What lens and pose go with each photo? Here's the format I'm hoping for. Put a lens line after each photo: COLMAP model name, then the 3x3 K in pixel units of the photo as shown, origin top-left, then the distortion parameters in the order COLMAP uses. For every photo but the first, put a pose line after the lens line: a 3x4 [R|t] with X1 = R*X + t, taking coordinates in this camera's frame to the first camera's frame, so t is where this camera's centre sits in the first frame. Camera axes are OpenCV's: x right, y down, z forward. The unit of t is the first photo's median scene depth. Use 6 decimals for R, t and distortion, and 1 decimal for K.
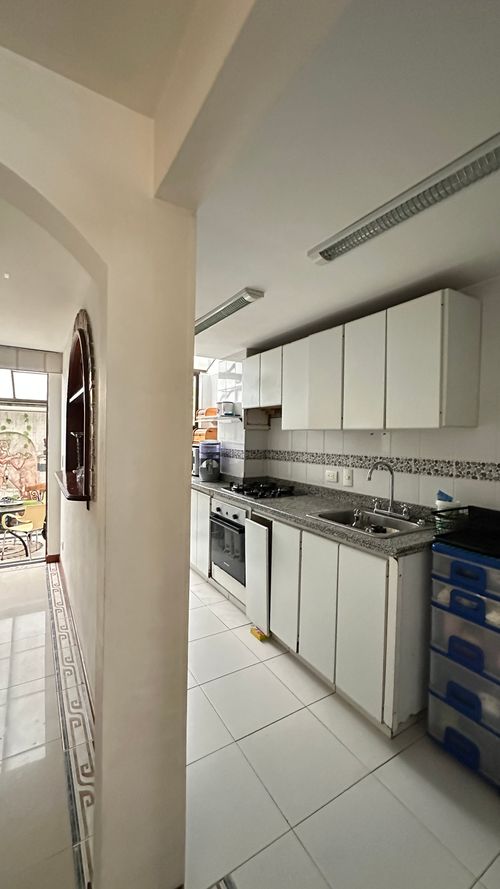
lens RADIAL K [[358.5, 0, 249.2], [0, 358.5, 441.9], [0, 0, 1]] dist [-0.003387, 0.001035]
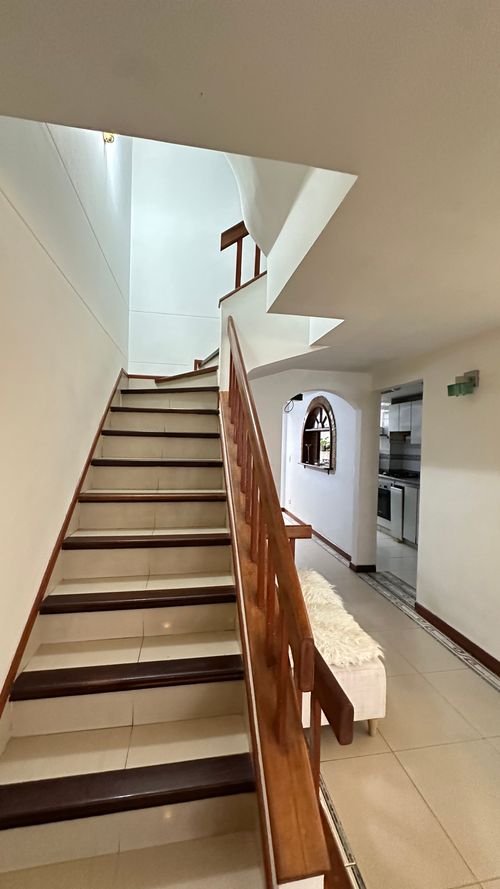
lens RADIAL K [[358.5, 0, 252.9], [0, 358.5, 442.2], [0, 0, 1]] dist [-0.003387, 0.001035]
pose [[0.935695, 0.004793, -0.352778, -0.022576], [-0.011713, 0.999779, -0.017484, 0.001172], [0.352616, 0.020492, 0.935544, -1.009727]]
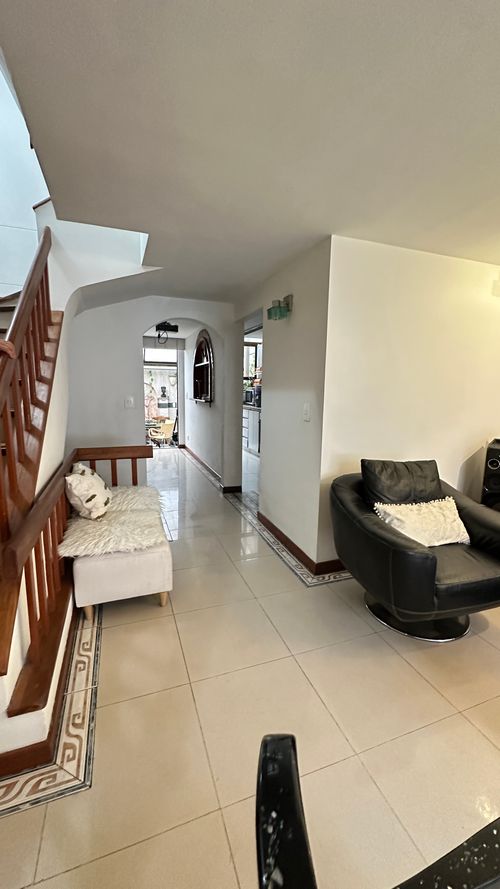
lens RADIAL K [[358.5, 0, 254.4], [0, 358.5, 441.0], [0, 0, 1]] dist [-0.003387, 0.001035]
pose [[0.982507, 0.025881, -0.184421, 0.239008], [-0.002618, 0.992118, 0.125280, 0.060642], [0.186209, -0.122606, 0.974830, -0.988594]]
